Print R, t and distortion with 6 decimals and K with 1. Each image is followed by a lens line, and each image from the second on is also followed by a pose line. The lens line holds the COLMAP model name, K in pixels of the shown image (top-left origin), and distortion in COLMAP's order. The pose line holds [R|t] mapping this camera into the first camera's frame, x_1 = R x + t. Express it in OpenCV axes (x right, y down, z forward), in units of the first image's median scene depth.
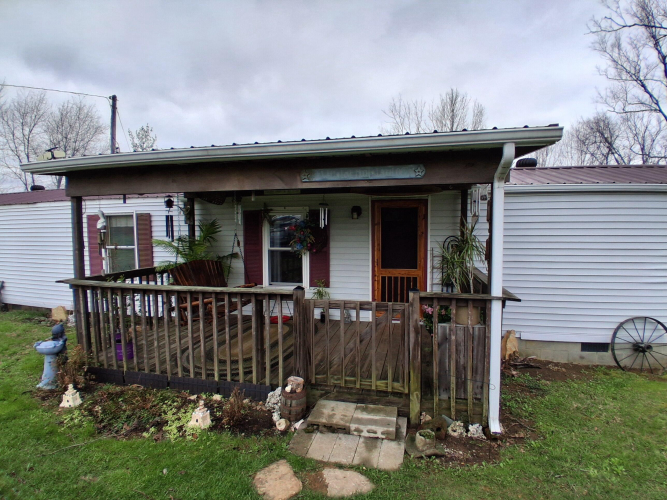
lens RADIAL K [[328.8, 0, 335.5], [0, 328.8, 250.4], [0, 0, 1]] dist [-0.016666, -0.000660]
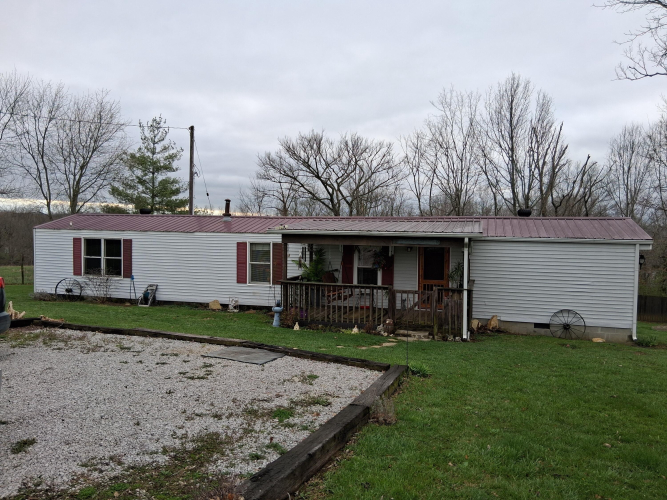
lens RADIAL K [[502.0, 0, 332.3], [0, 502.0, 246.8], [0, 0, 1]] dist [0.039314, -0.002952]
pose [[0.998672, 0.022478, -0.046351, -0.252377], [-0.023703, 0.999379, -0.026063, -0.044296], [0.045736, 0.027127, 0.998585, -1.891564]]
